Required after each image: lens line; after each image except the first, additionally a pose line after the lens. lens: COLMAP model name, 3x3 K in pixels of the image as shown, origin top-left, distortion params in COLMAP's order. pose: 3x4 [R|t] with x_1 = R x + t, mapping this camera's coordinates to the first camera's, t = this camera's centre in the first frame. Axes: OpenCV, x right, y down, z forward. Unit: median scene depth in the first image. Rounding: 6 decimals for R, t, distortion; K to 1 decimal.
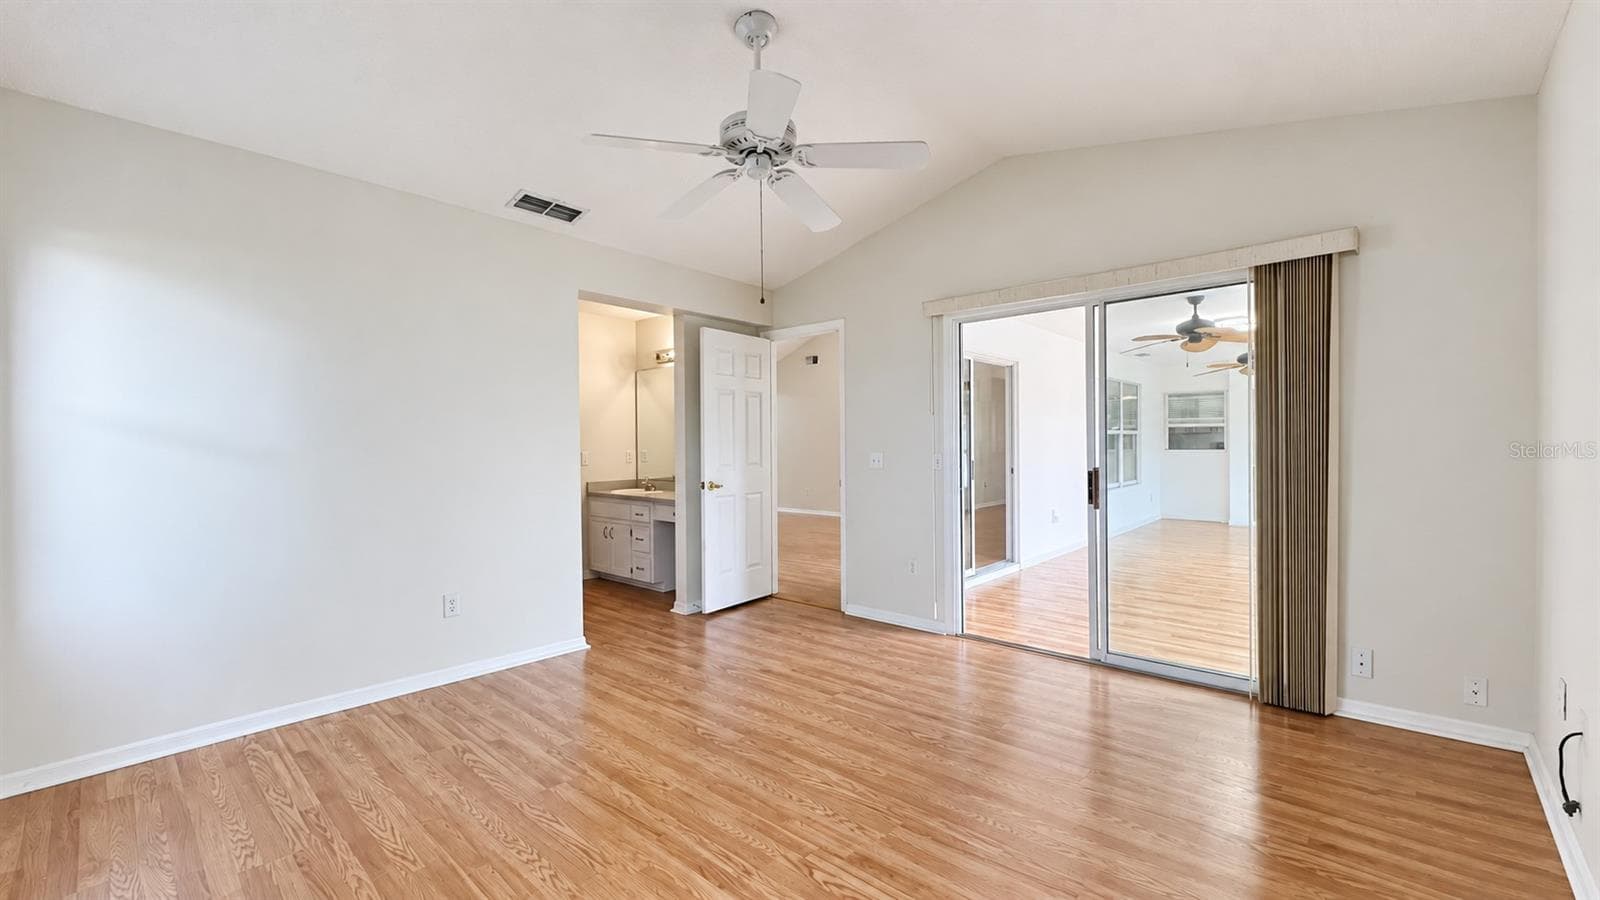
lens RADIAL K [[648.3, 0, 803.9], [0, 648.3, 454.8], [0, 0, 1]] dist [-0.000031, 0.000288]
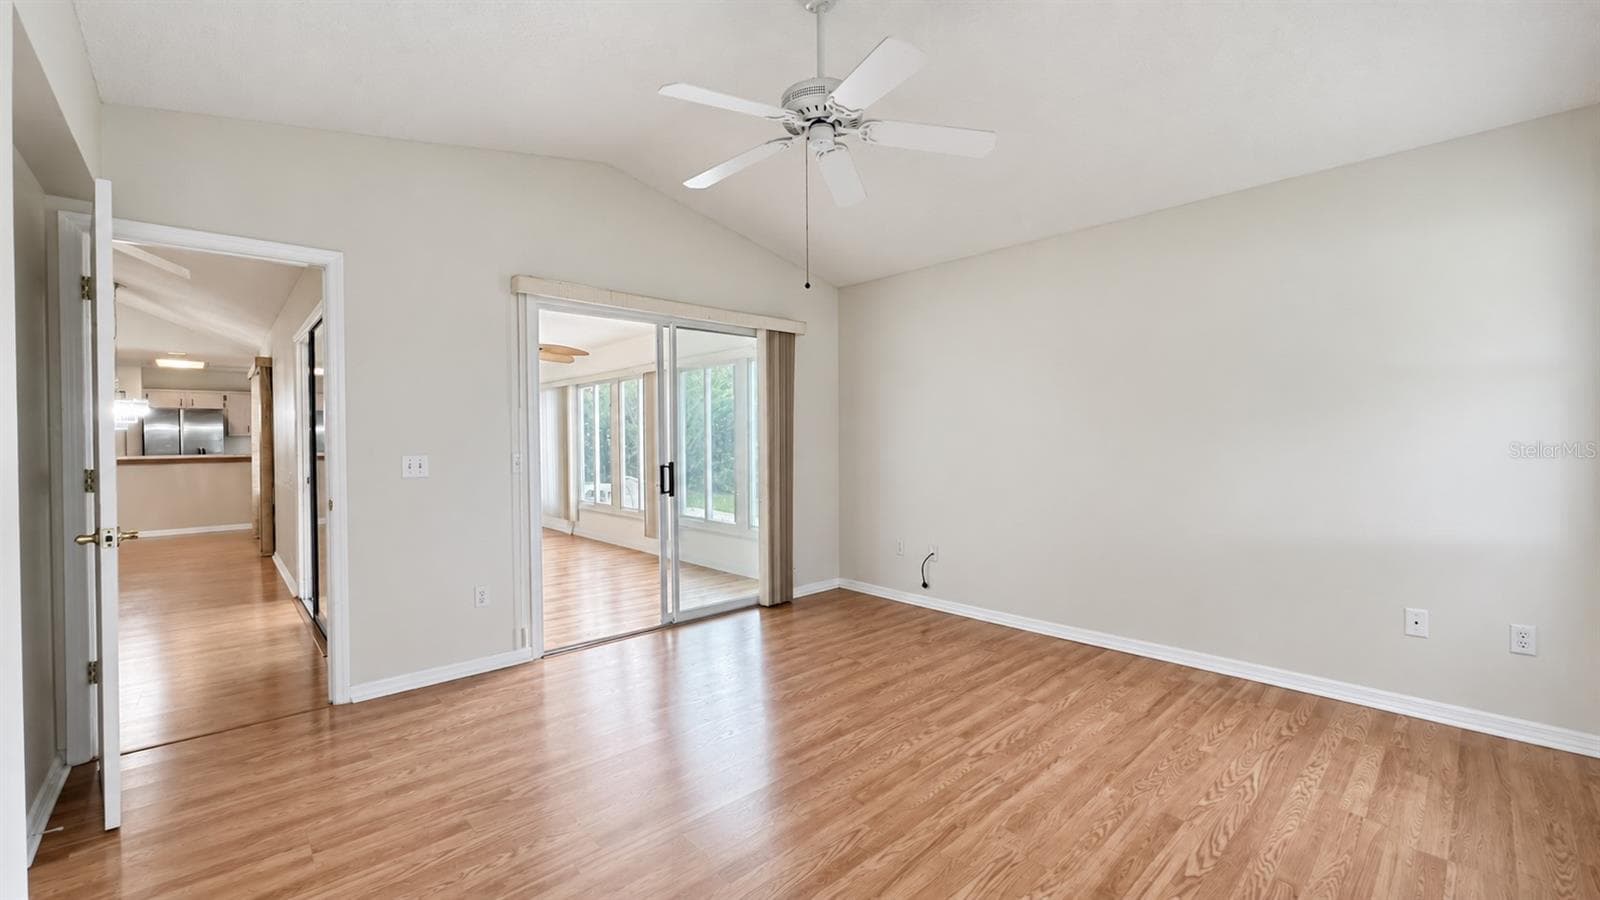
lens RADIAL K [[648.3, 0, 803.9], [0, 648.3, 454.8], [0, 0, 1]] dist [-0.000031, 0.000288]
pose [[0.071550, -0.000245, 0.997437, -0.846929], [0.019013, 0.999819, -0.001118, 0.018770], [-0.997256, 0.019044, 0.071542, 0.803573]]
